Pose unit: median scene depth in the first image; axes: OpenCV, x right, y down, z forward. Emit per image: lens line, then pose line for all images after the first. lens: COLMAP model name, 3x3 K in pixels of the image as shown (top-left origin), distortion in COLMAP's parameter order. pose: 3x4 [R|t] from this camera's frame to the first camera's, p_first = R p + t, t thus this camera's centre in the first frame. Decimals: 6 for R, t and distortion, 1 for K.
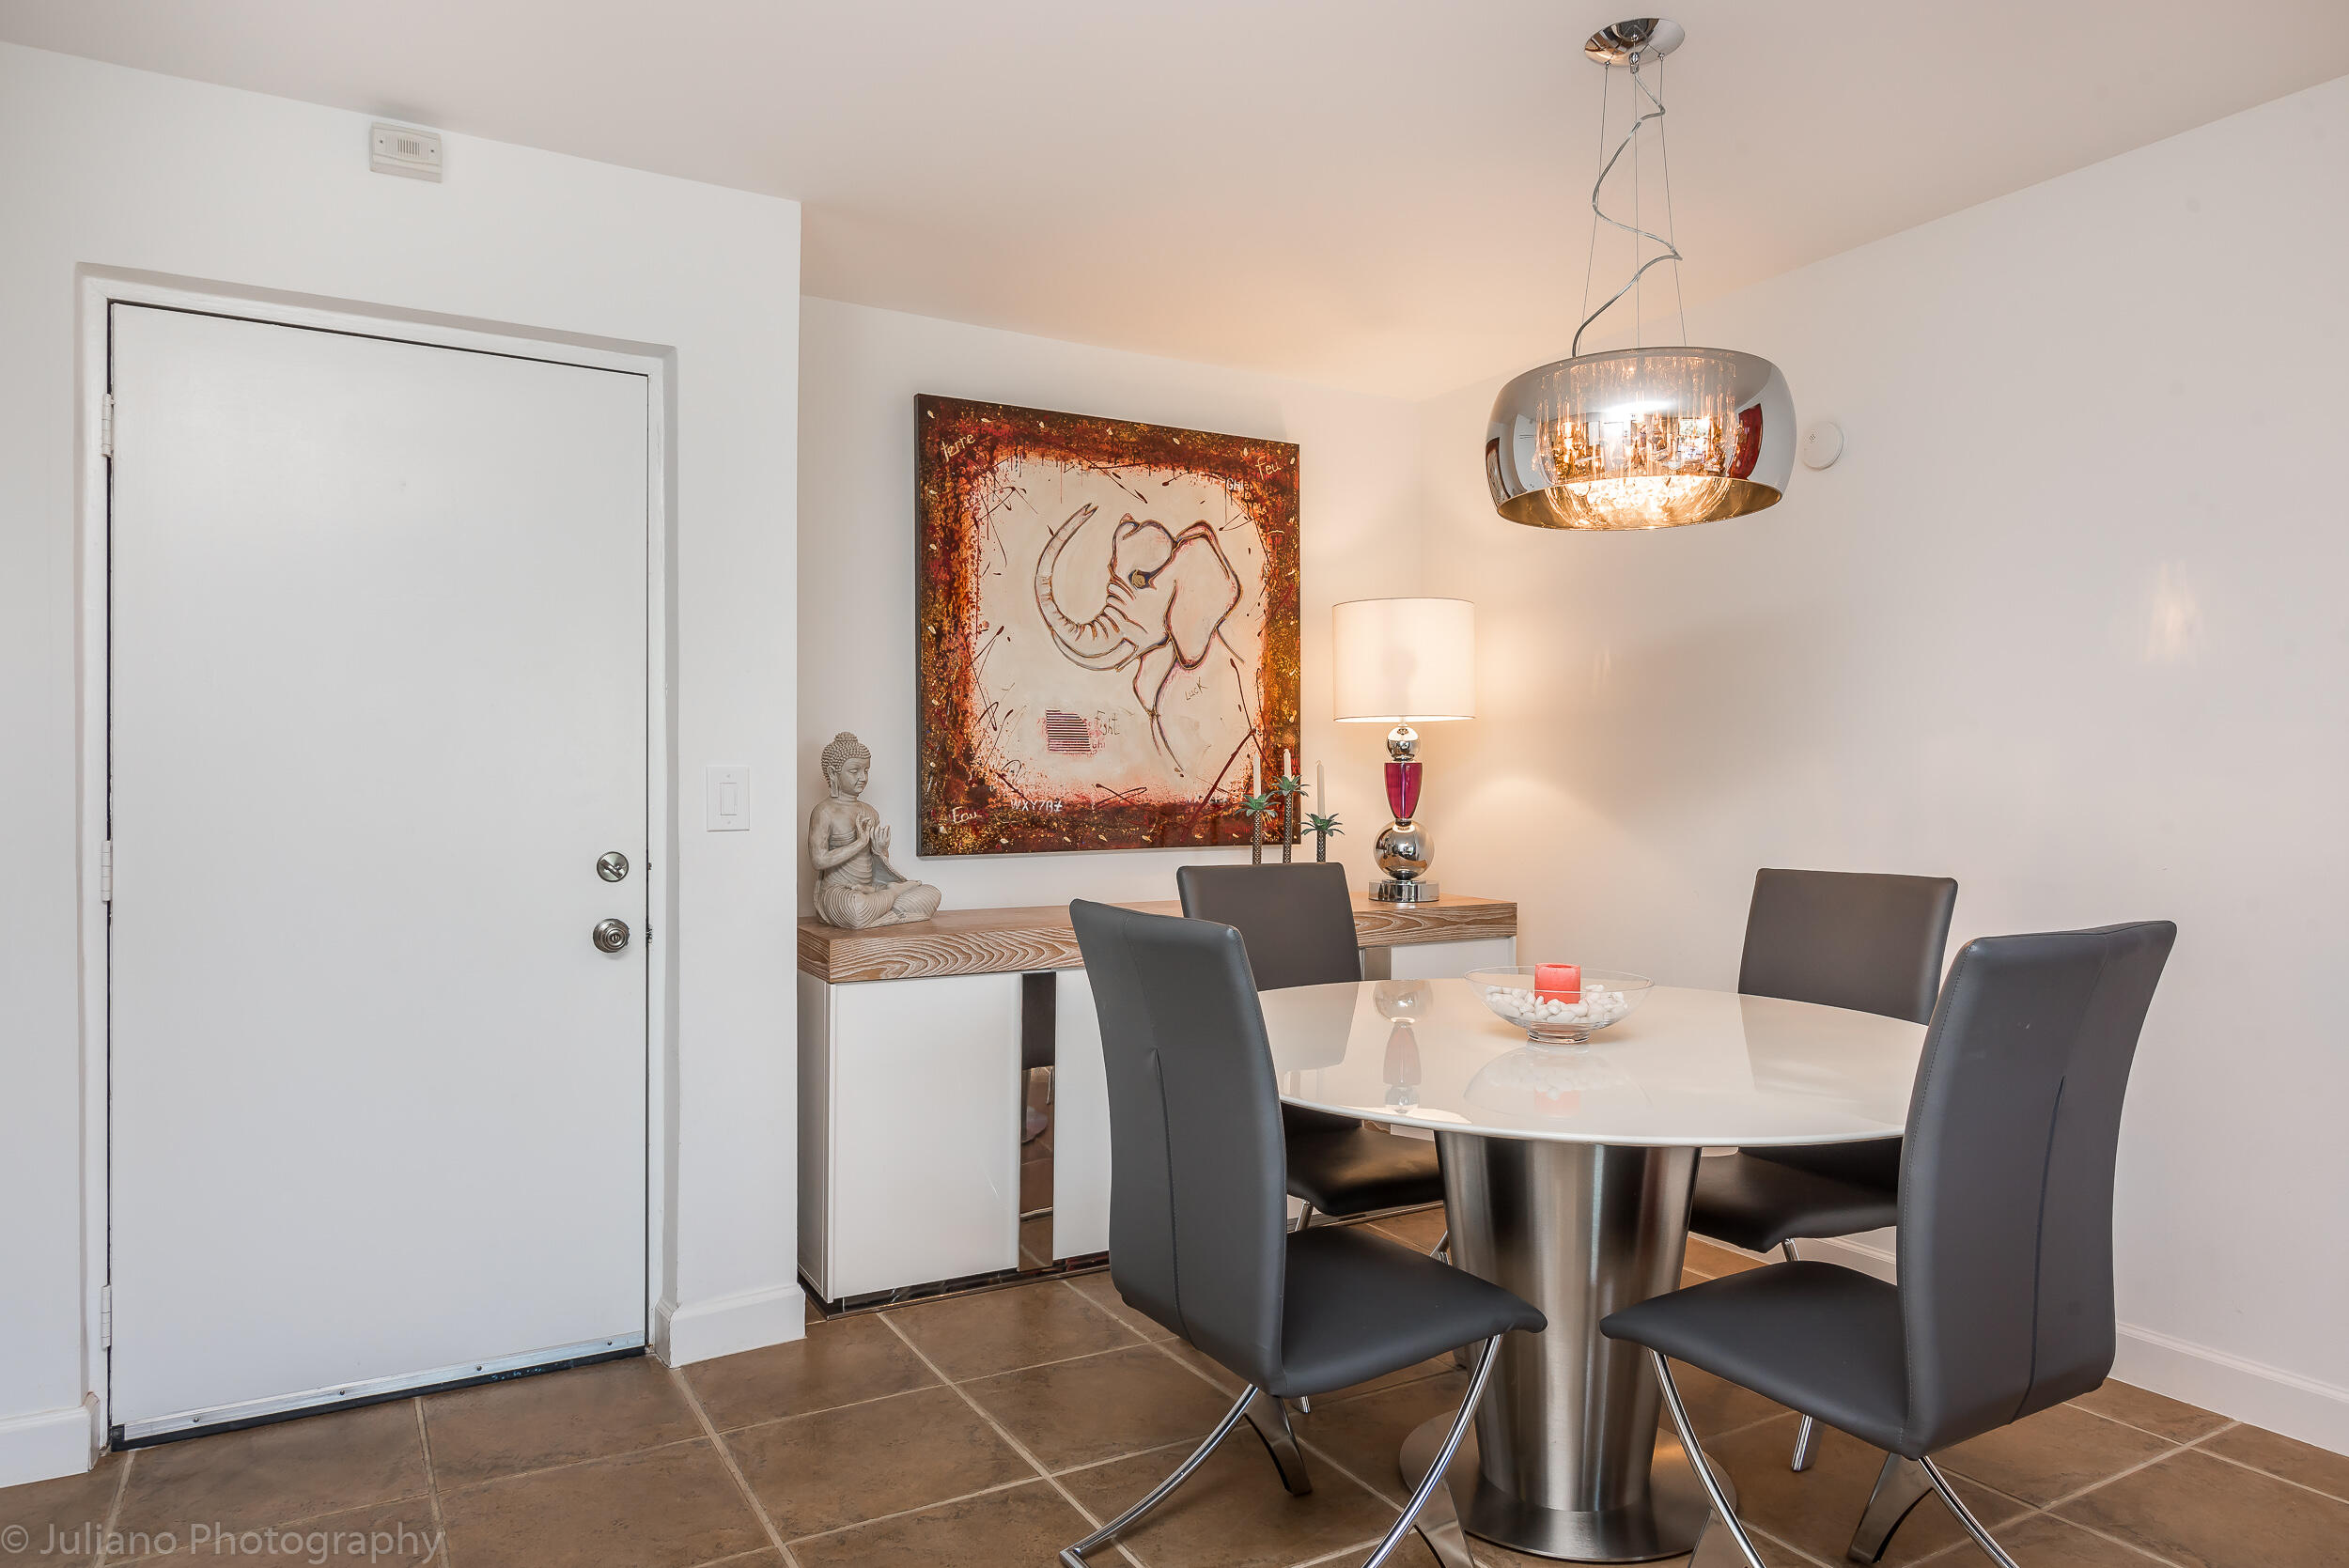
lens RADIAL K [[1466.5, 0, 1173.0], [0, 1466.5, 788.4], [0, 0, 1]] dist [-0.000869, -0.001458]
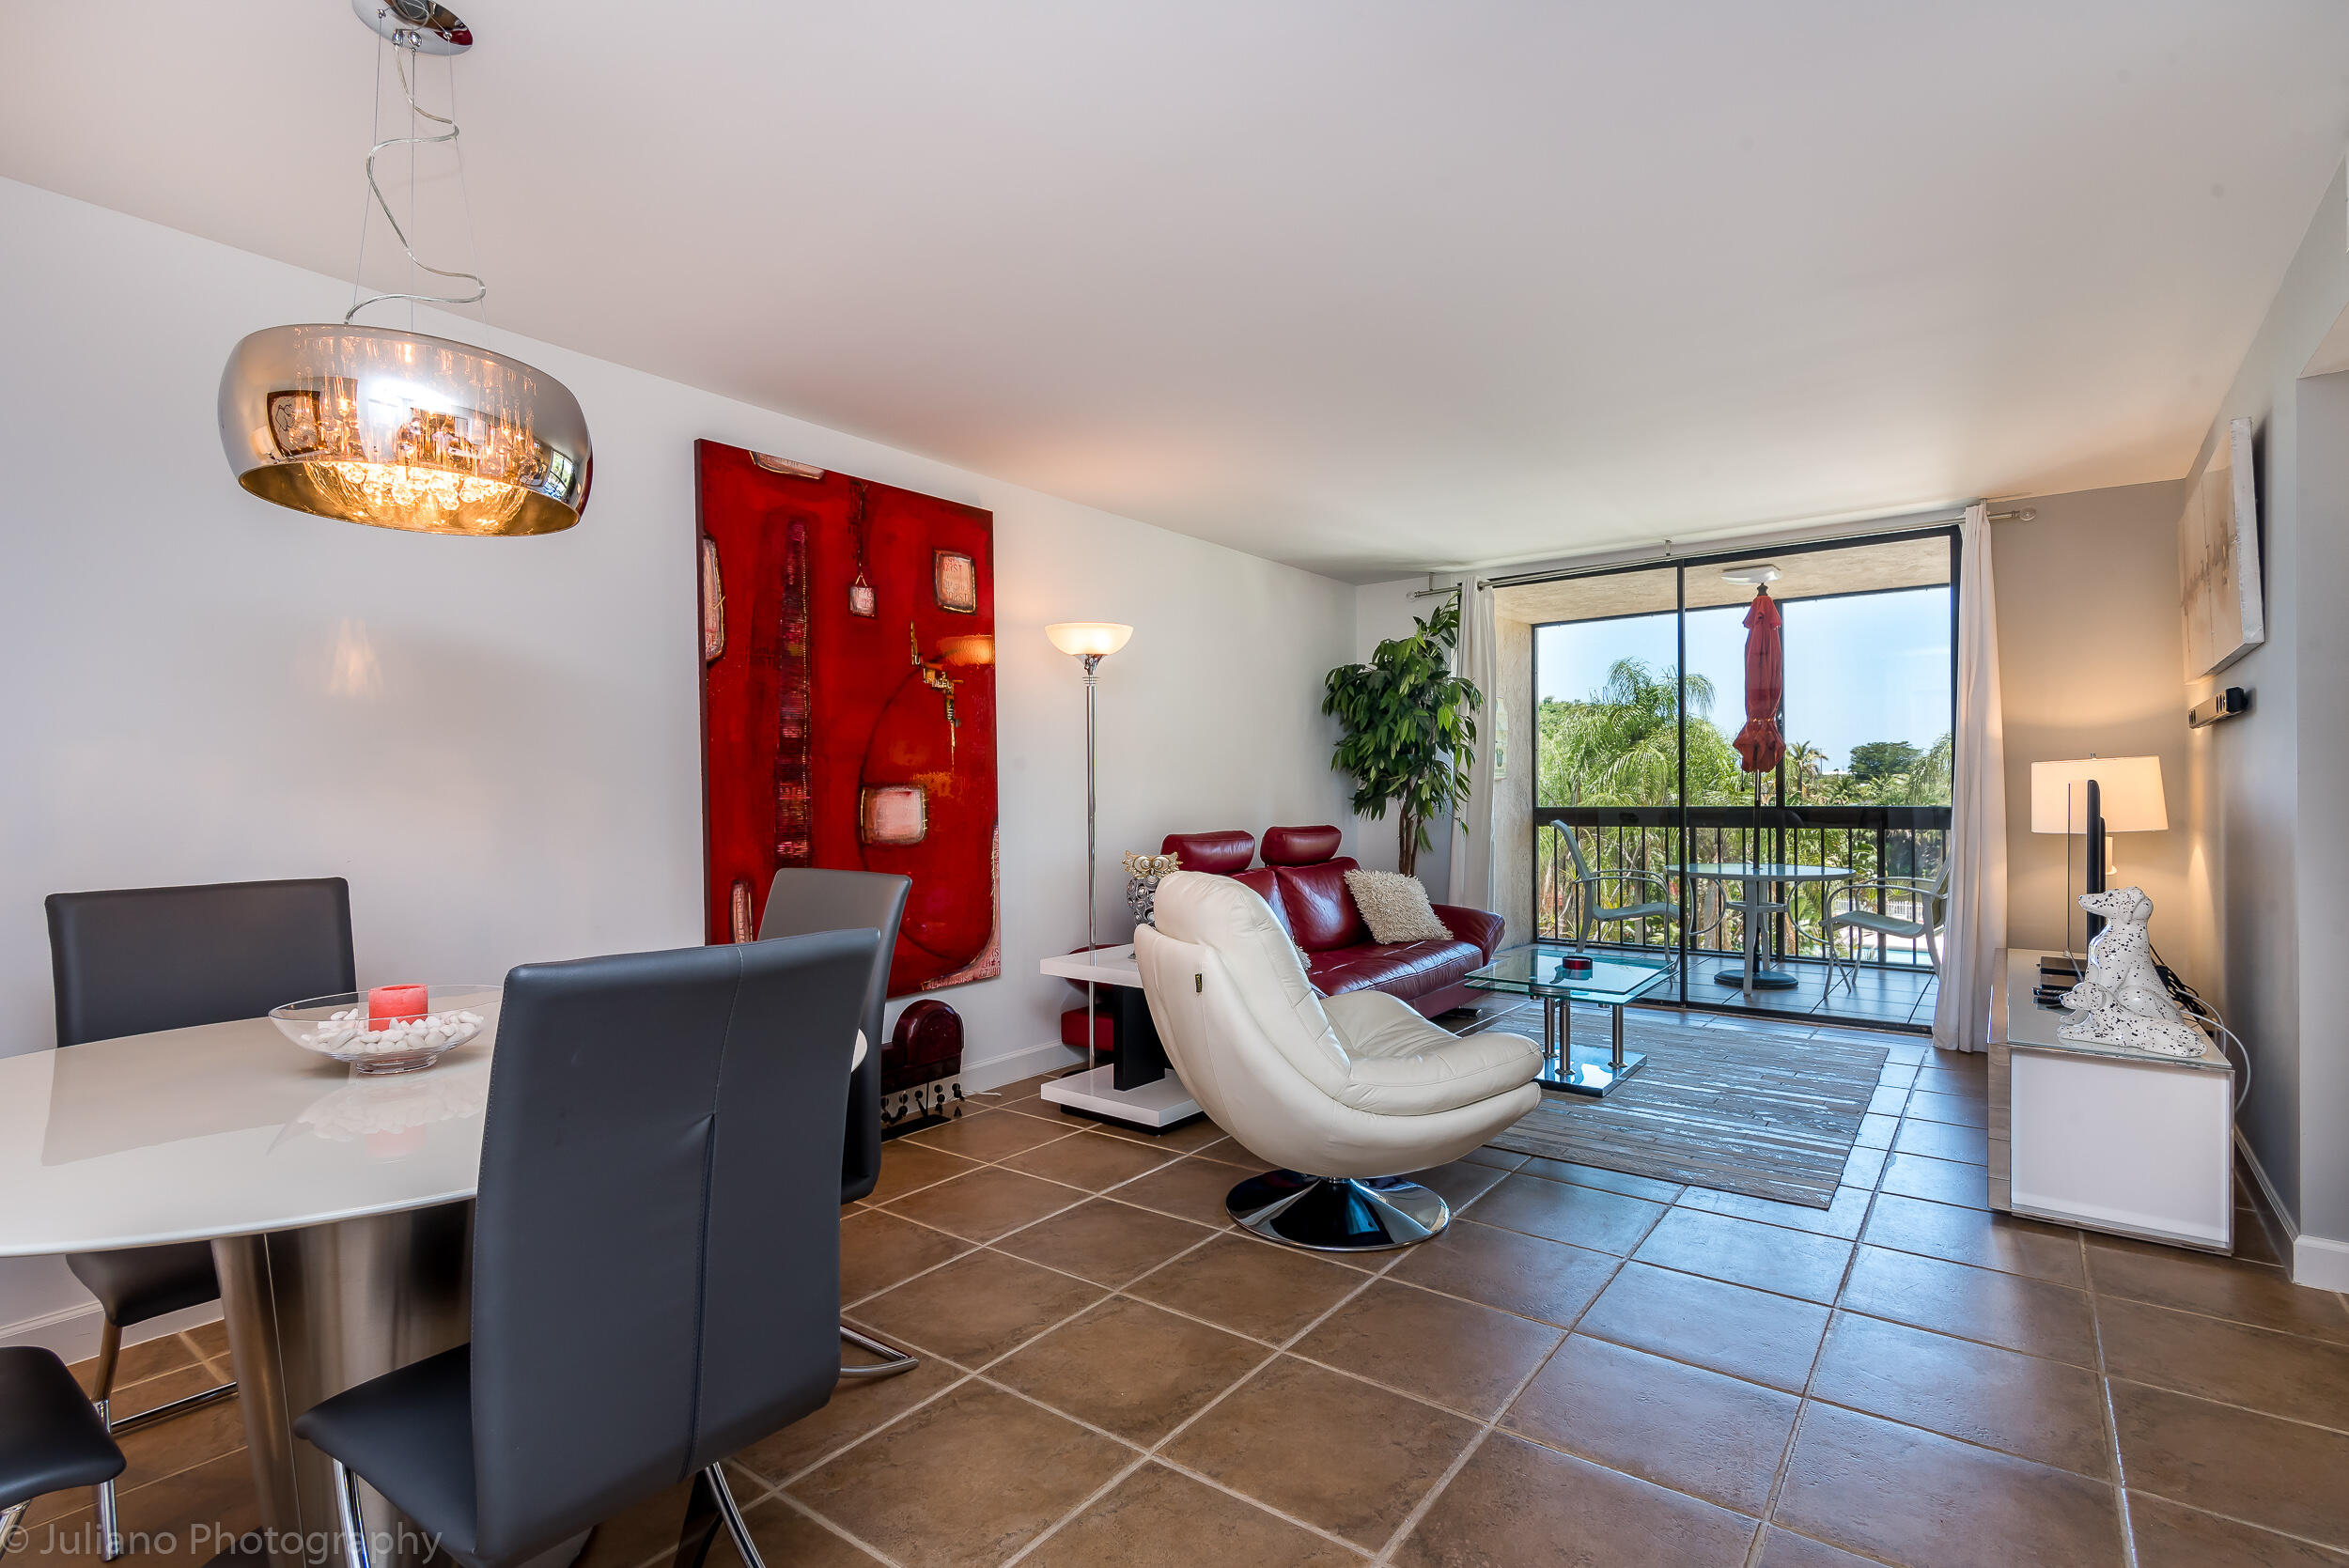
lens RADIAL K [[1116.8, 0, 1172.6], [0, 1116.8, 788.9], [0, 0, 1]] dist [0.013371, -0.000557]
pose [[-0.384881, 0.007474, 0.922936, -0.348083], [0.011406, 0.999929, -0.003341, 0.002535], [-0.922896, 0.009241, -0.384939, 0.511246]]
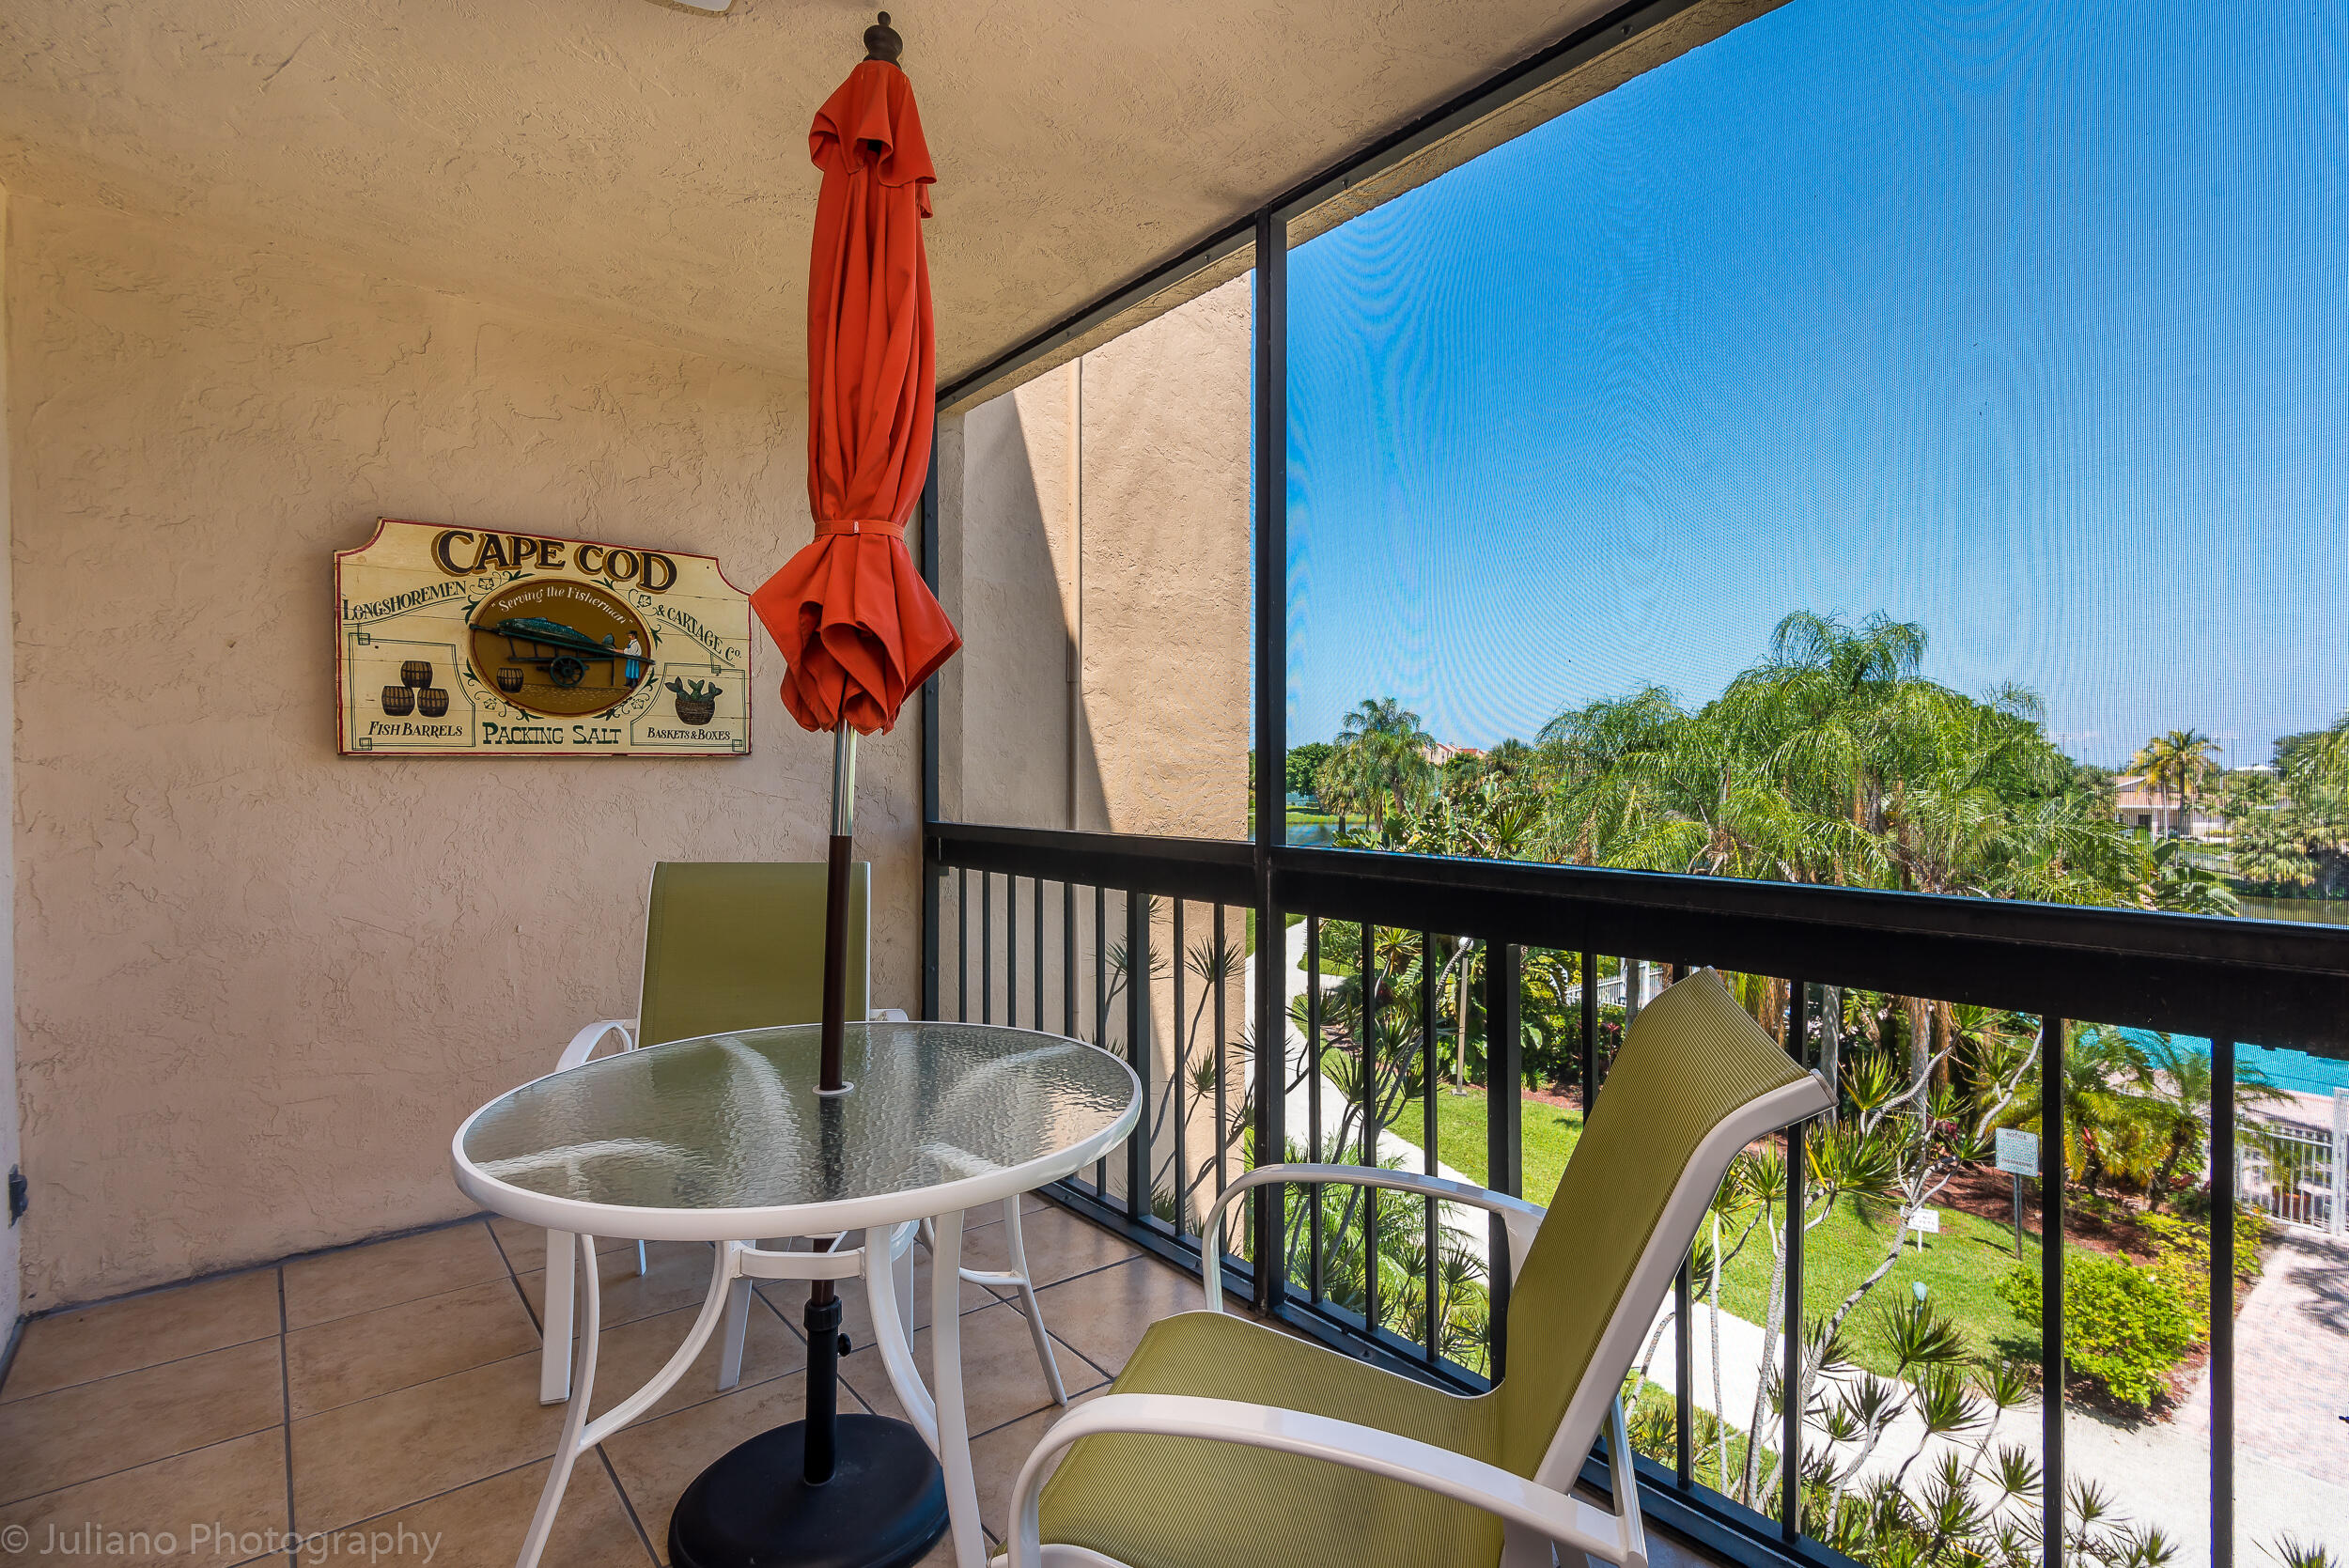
lens RADIAL K [[1116.8, 0, 1172.6], [0, 1116.8, 788.9], [0, 0, 1]] dist [0.013371, -0.000557]
pose [[-0.161801, -0.007898, 0.986792, 0.402766], [-0.002645, 0.999968, 0.007570, 0.002132], [-0.986820, -0.001385, -0.161817, -1.020496]]
